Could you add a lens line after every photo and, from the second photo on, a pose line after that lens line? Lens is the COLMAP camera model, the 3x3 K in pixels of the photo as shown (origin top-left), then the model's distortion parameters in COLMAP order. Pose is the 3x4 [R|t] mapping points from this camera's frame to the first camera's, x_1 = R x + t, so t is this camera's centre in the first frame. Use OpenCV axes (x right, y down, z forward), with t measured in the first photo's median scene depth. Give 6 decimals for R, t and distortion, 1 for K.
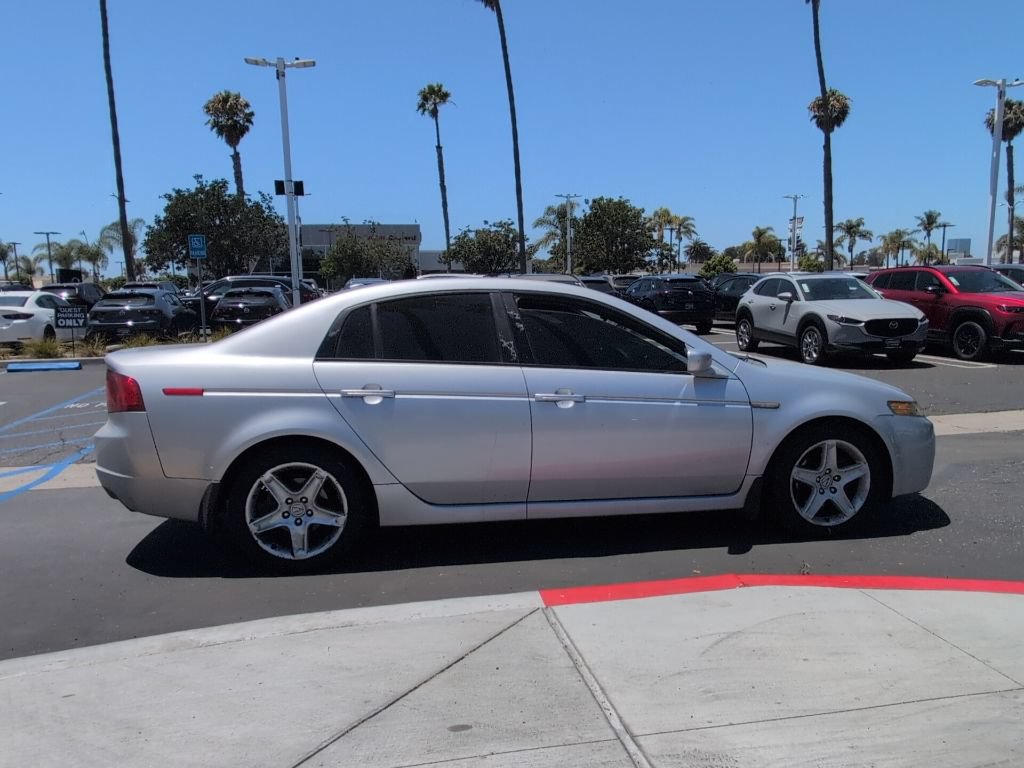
lens RADIAL K [[753.8, 0, 513.0], [0, 753.8, 413.0], [0, 0, 1]] dist [0.001925, -0.003181]
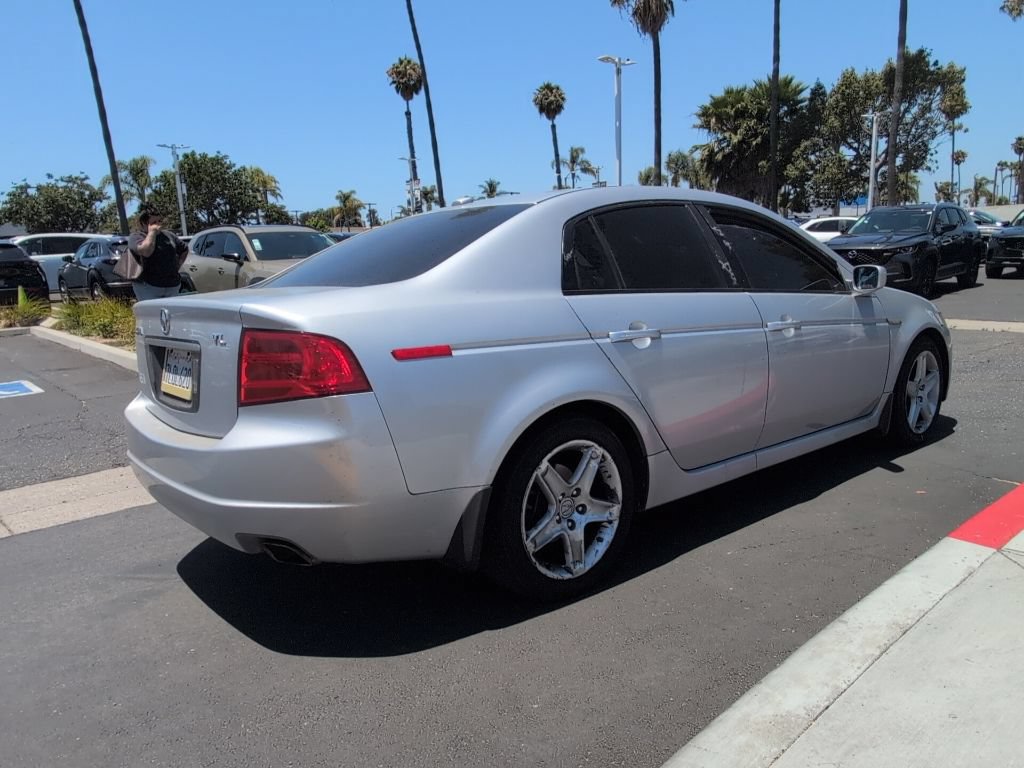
lens RADIAL K [[752.6, 0, 513.6], [0, 752.6, 413.4], [0, 0, 1]] dist [0.001966, -0.001815]
pose [[0.857171, -0.125619, 0.499477, -0.158870], [0.103635, 0.992032, 0.071646, -0.003479], [-0.504497, -0.009649, 0.863360, 0.099807]]
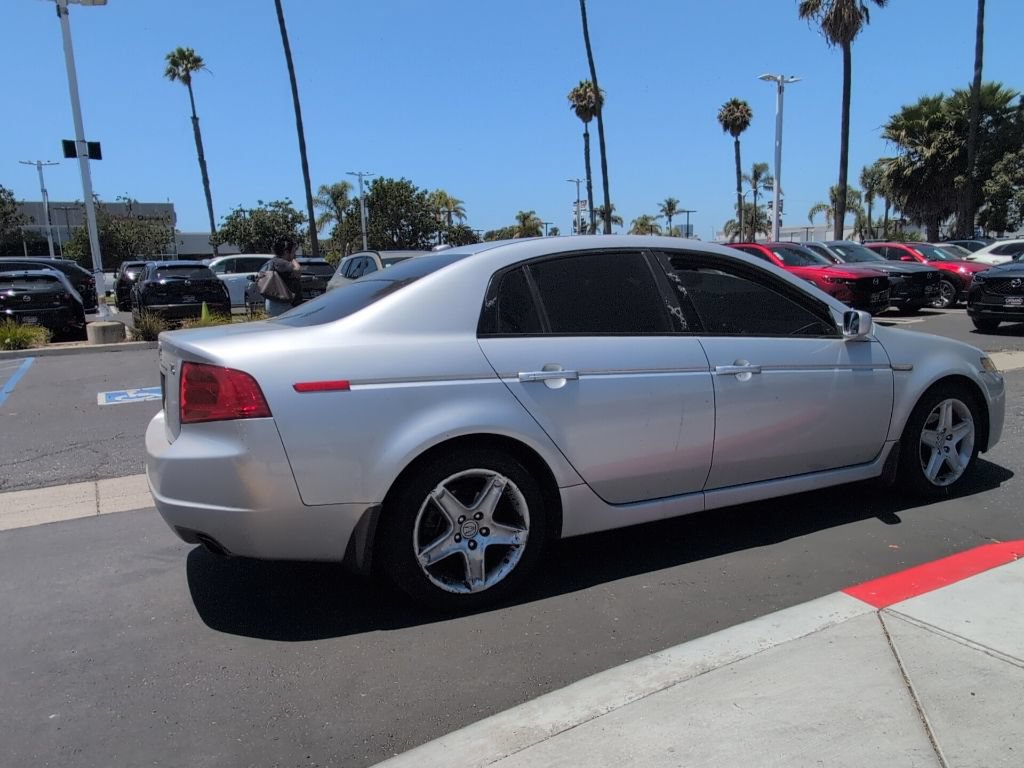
lens RADIAL K [[753.8, 0, 513.0], [0, 753.8, 413.0], [0, 0, 1]] dist [0.001925, -0.003181]
pose [[0.953117, -0.067224, 0.295040, -0.110575], [0.061183, 0.997686, 0.029667, -0.002914], [-0.296351, -0.010225, 0.955024, 0.057591]]
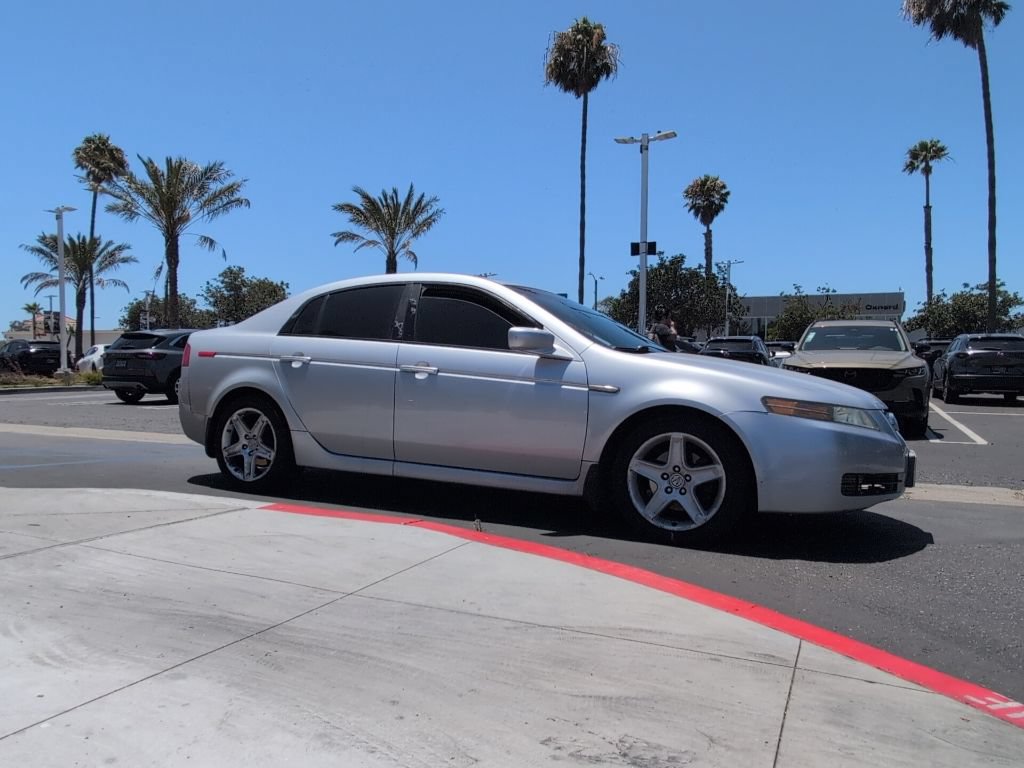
lens RADIAL K [[753.8, 0, 513.0], [0, 753.8, 413.0], [0, 0, 1]] dist [0.001925, -0.003181]
pose [[0.808498, 0.060747, -0.585355, 0.207030], [-0.117356, 0.991323, -0.059216, 0.023240], [0.576679, 0.116572, 0.808611, 0.041851]]
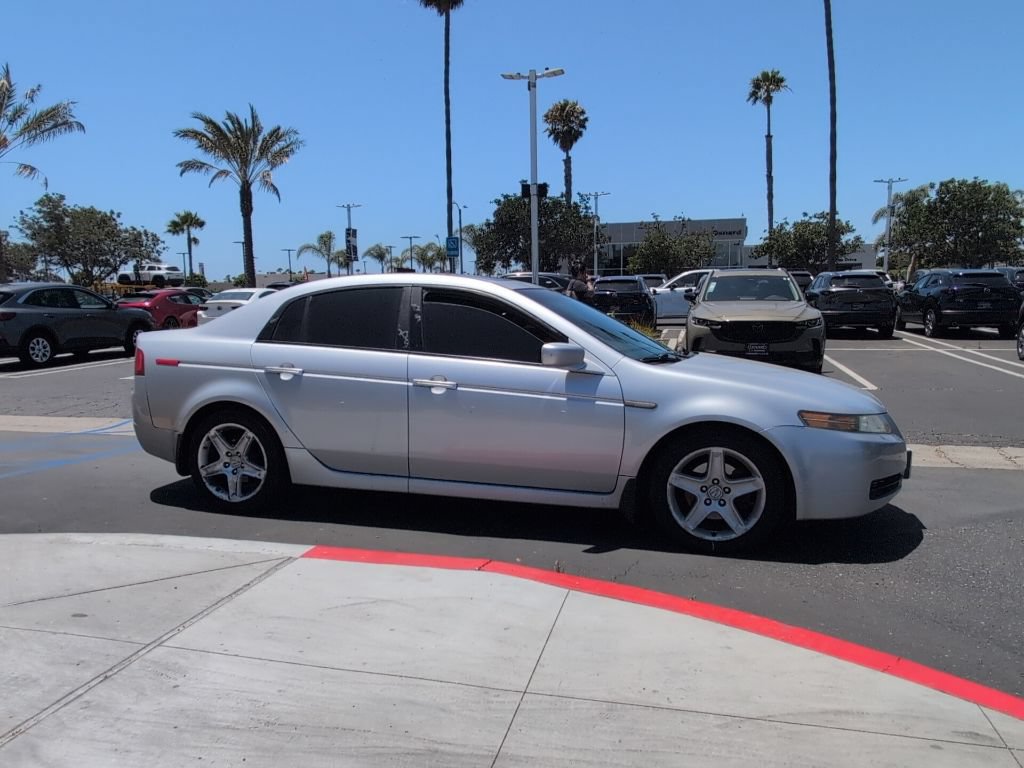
lens RADIAL K [[753.8, 0, 513.0], [0, 753.8, 413.0], [0, 0, 1]] dist [0.001925, -0.003181]
pose [[0.905533, 0.071577, -0.418194, 0.152034], [-0.069551, 0.997376, 0.020108, -0.002004], [0.418536, 0.010877, 0.908135, 0.015400]]
